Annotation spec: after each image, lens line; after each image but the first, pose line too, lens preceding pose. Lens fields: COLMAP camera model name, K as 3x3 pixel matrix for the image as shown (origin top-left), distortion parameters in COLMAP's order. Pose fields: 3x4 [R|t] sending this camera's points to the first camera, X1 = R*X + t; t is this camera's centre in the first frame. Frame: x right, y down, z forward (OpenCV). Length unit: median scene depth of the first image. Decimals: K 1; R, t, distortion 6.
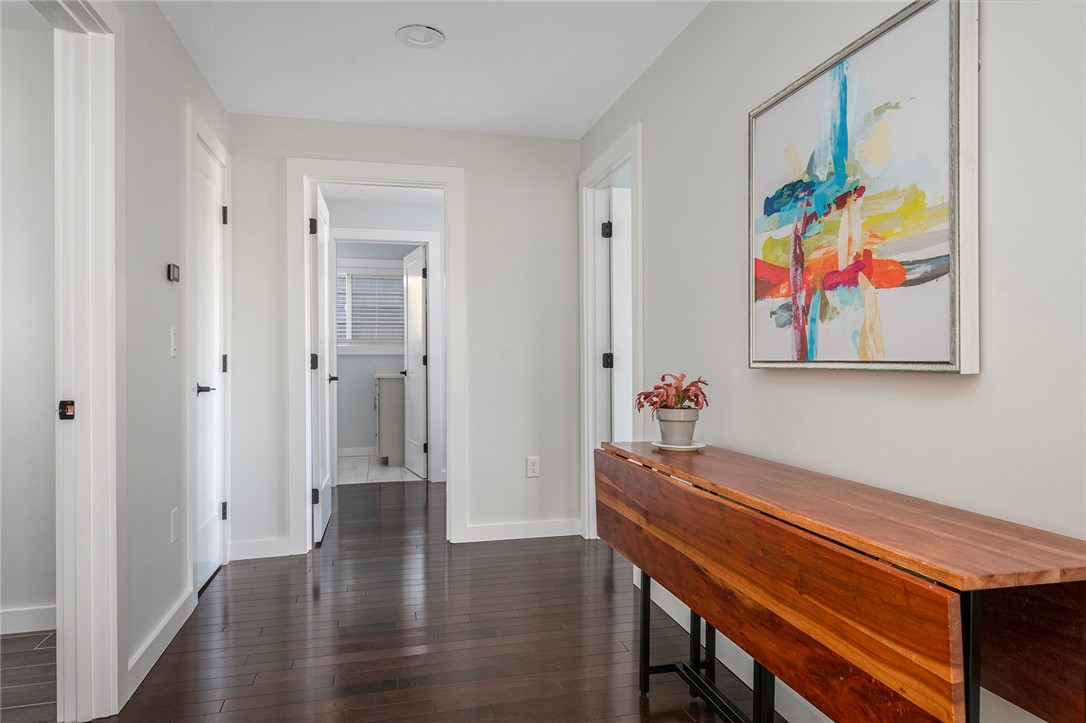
lens RADIAL K [[687.2, 0, 545.9], [0, 687.2, 360.2], [0, 0, 1]] dist [0.000055, -0.000132]
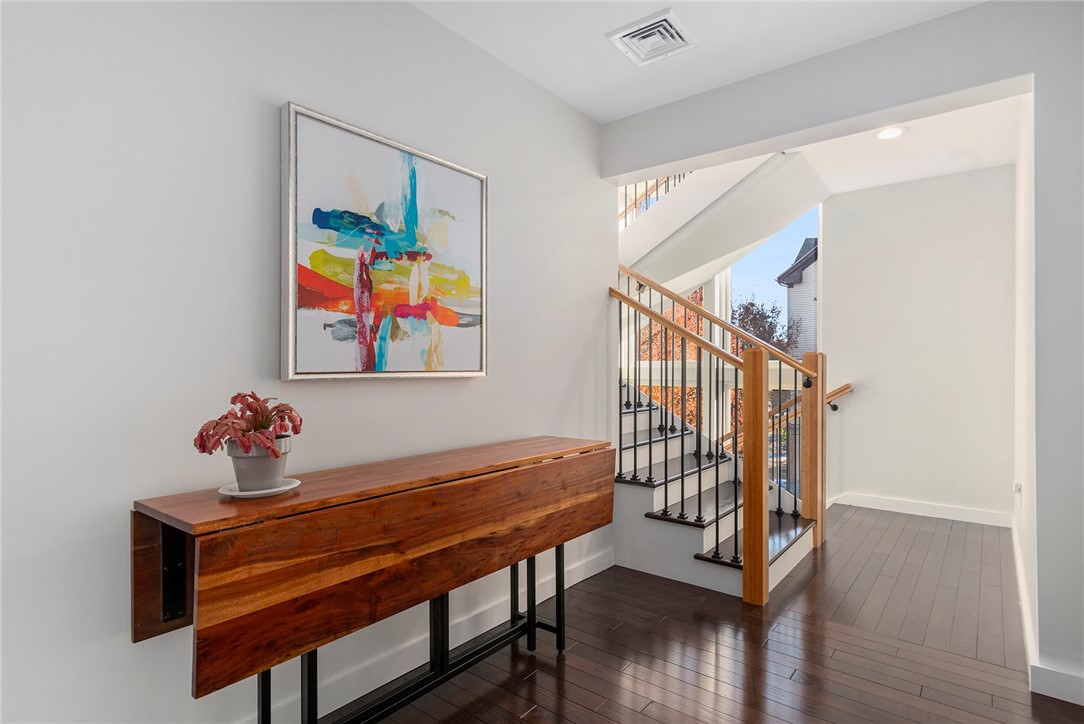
lens RADIAL K [[551.3, 0, 534.8], [0, 551.3, 363.8], [0, 0, 1]] dist [0.006313, 0.000885]
pose [[-0.599715, 0.007344, 0.800180, -0.567337], [0.005224, 0.999973, -0.005262, -0.006046], [-0.800197, 0.001024, -0.599737, 1.375703]]
